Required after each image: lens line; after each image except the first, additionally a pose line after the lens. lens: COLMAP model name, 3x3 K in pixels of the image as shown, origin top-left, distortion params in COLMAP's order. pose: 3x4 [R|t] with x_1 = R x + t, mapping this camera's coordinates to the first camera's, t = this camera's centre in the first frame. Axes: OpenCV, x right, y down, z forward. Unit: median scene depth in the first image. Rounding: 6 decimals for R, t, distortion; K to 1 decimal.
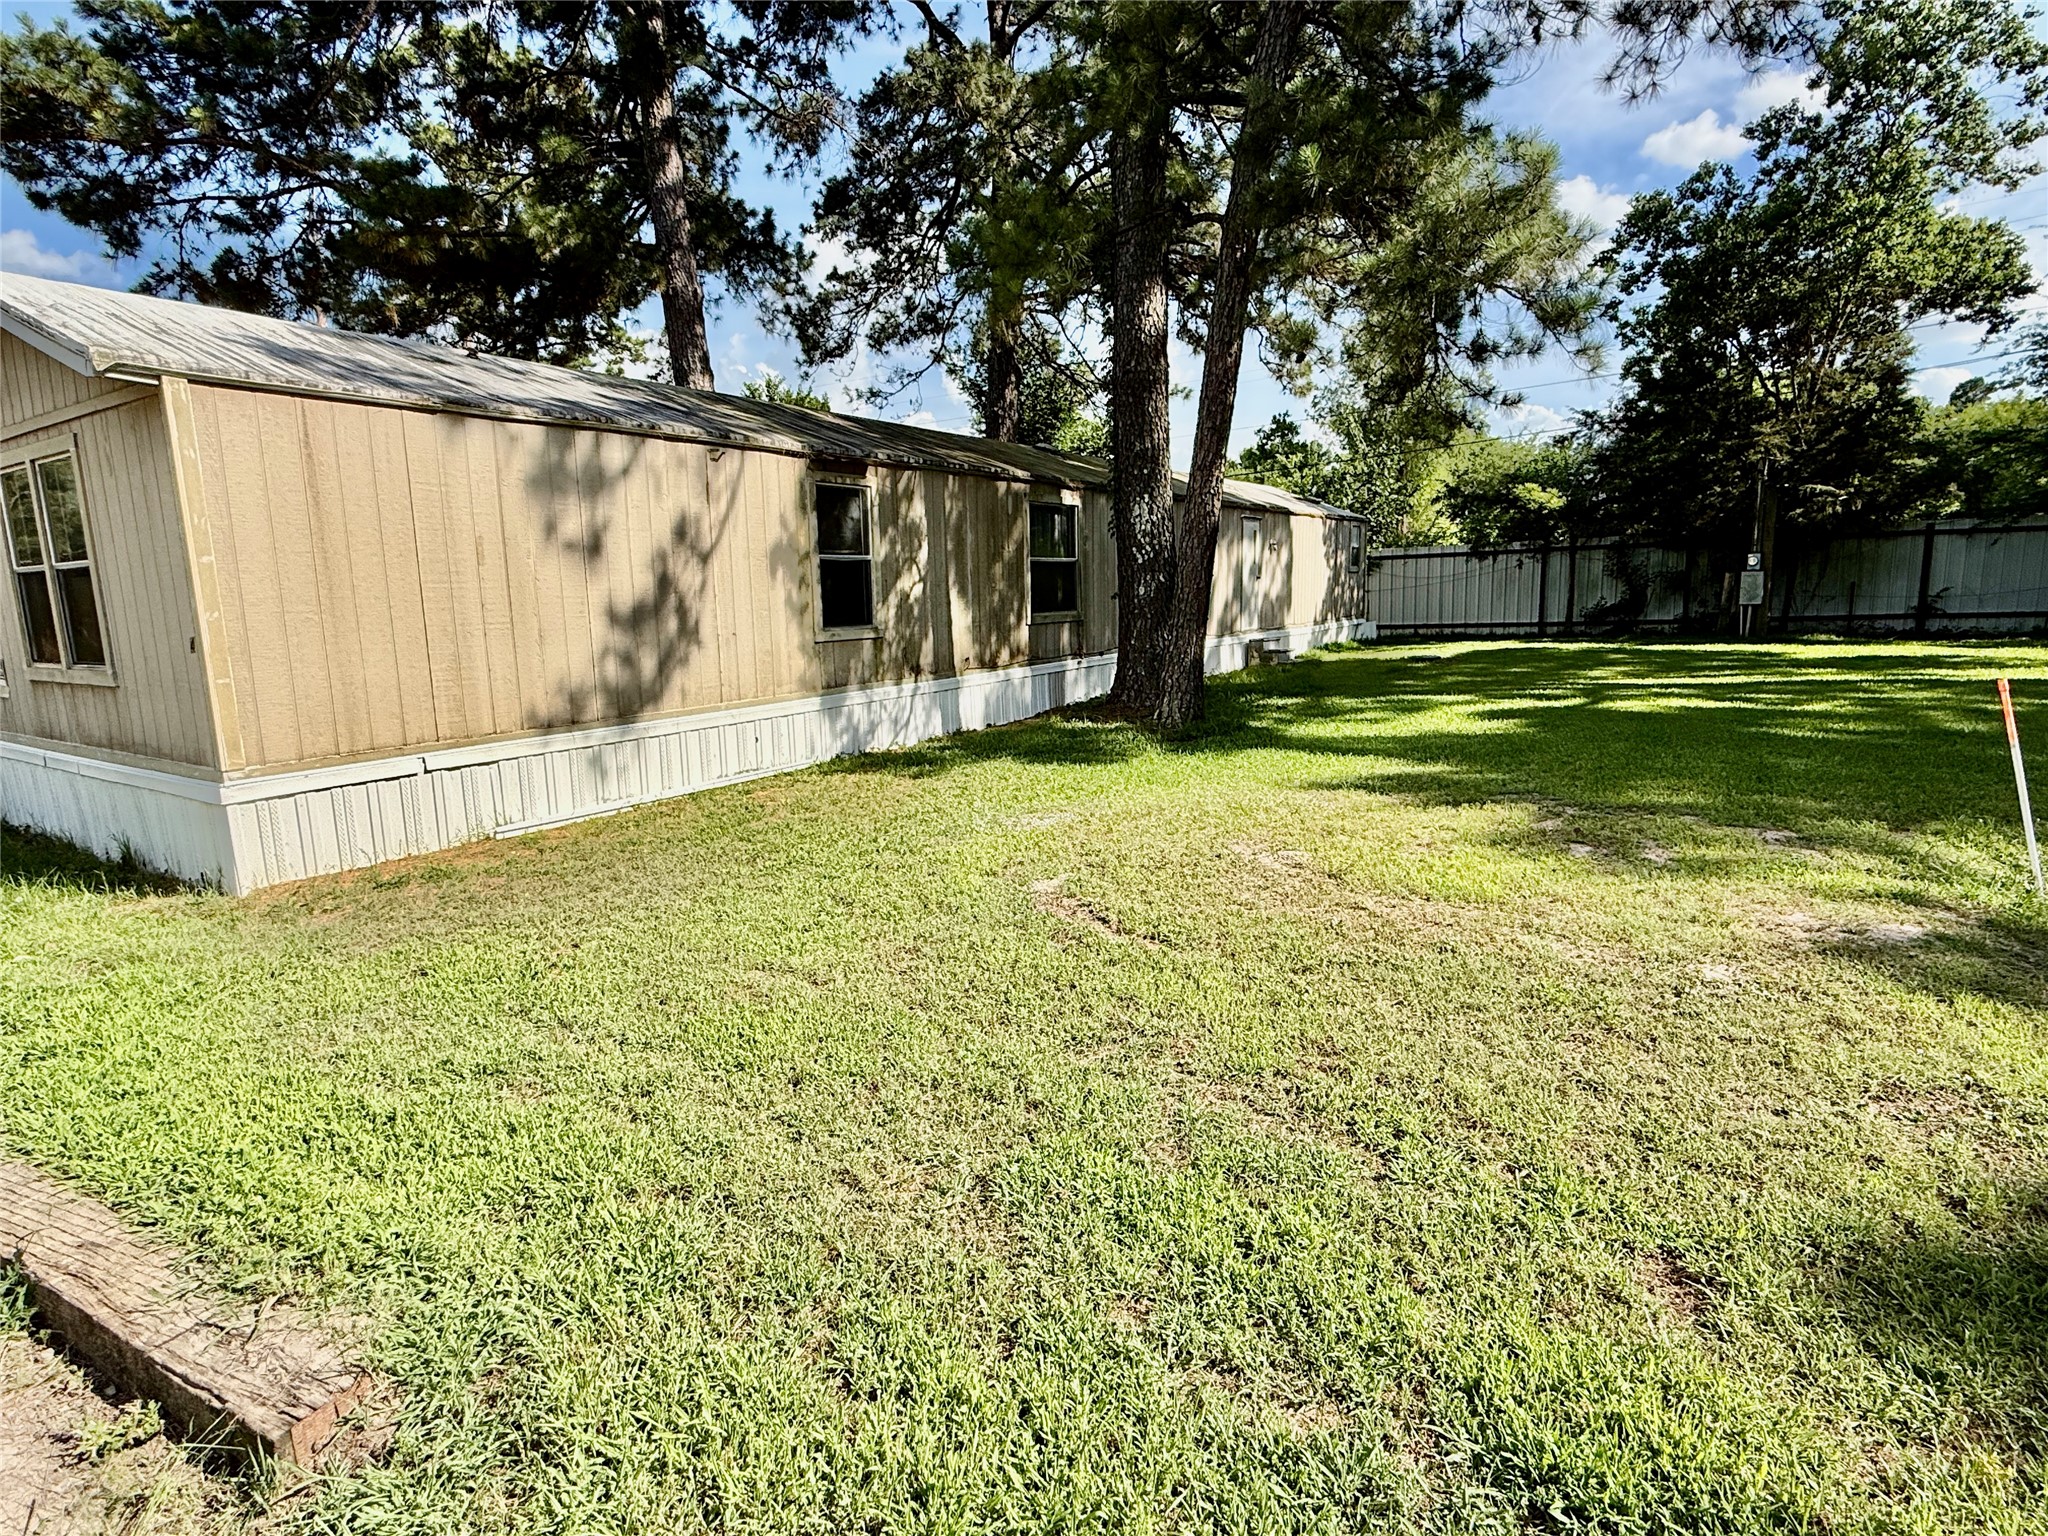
lens RADIAL K [[1057.0, 0, 1019.2], [0, 1057.0, 769.5], [0, 0, 1]] dist [-0.002263, 0.000235]
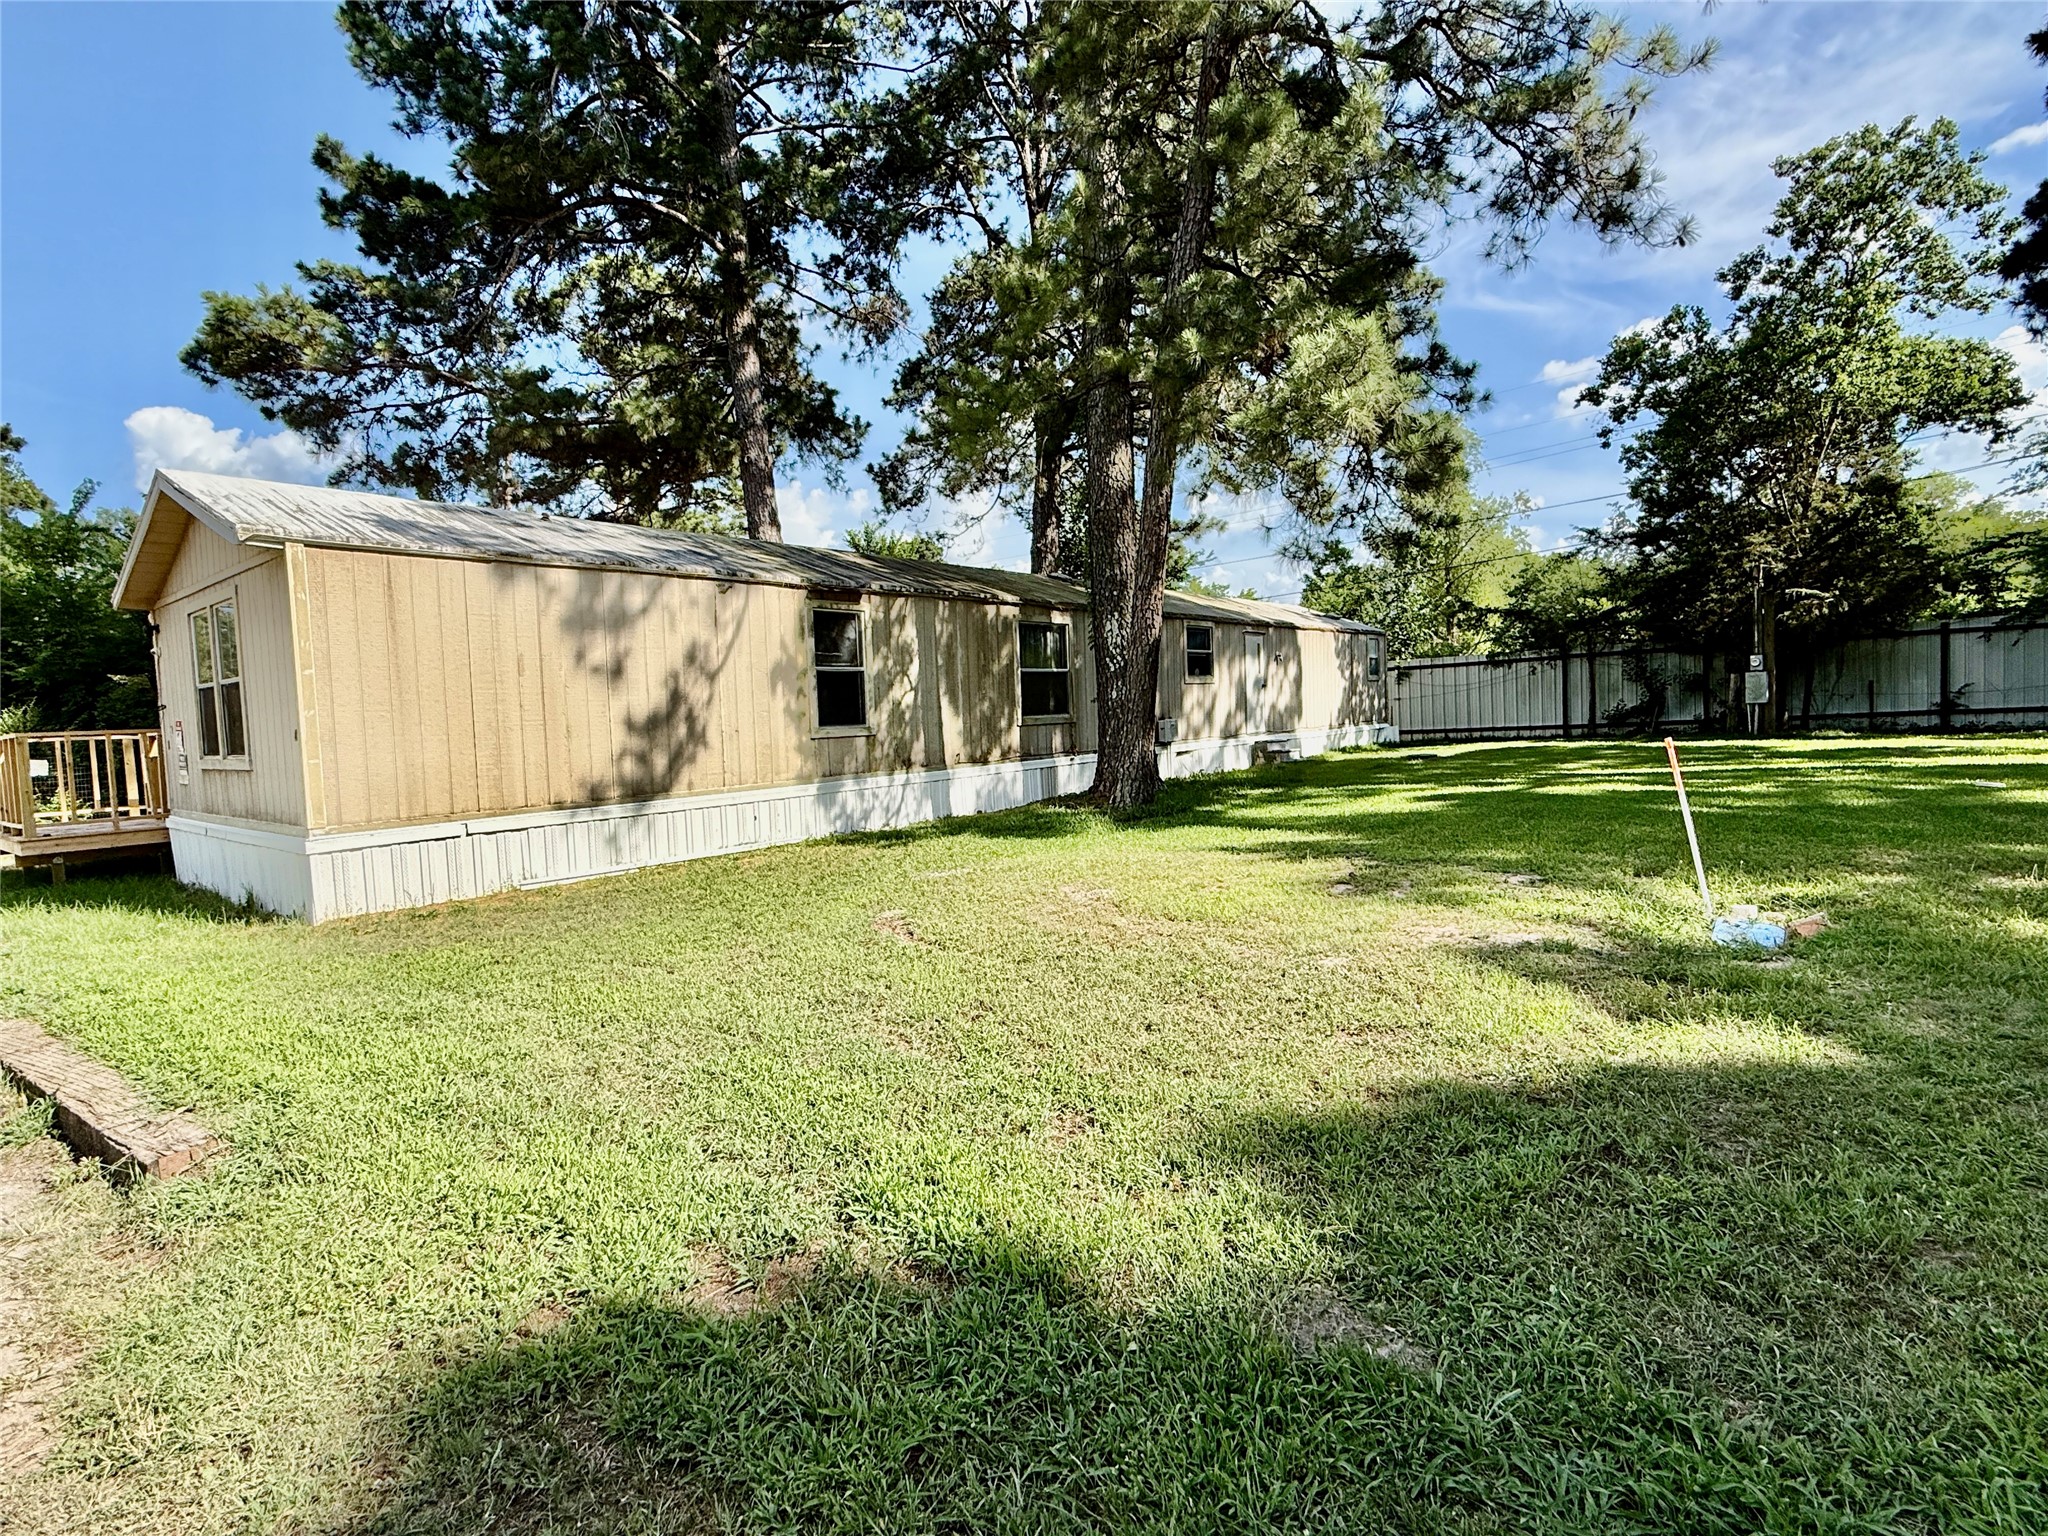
lens RADIAL K [[1000.7, 0, 1024.0], [0, 1000.7, 768.0], [0, 0, 1]] dist [-0.000250, 0.000450]
pose [[0.994166, -0.008957, -0.107491, 0.118595], [-0.002936, 0.993930, -0.109976, 0.026078], [0.107824, 0.109650, 0.988105, -0.067104]]
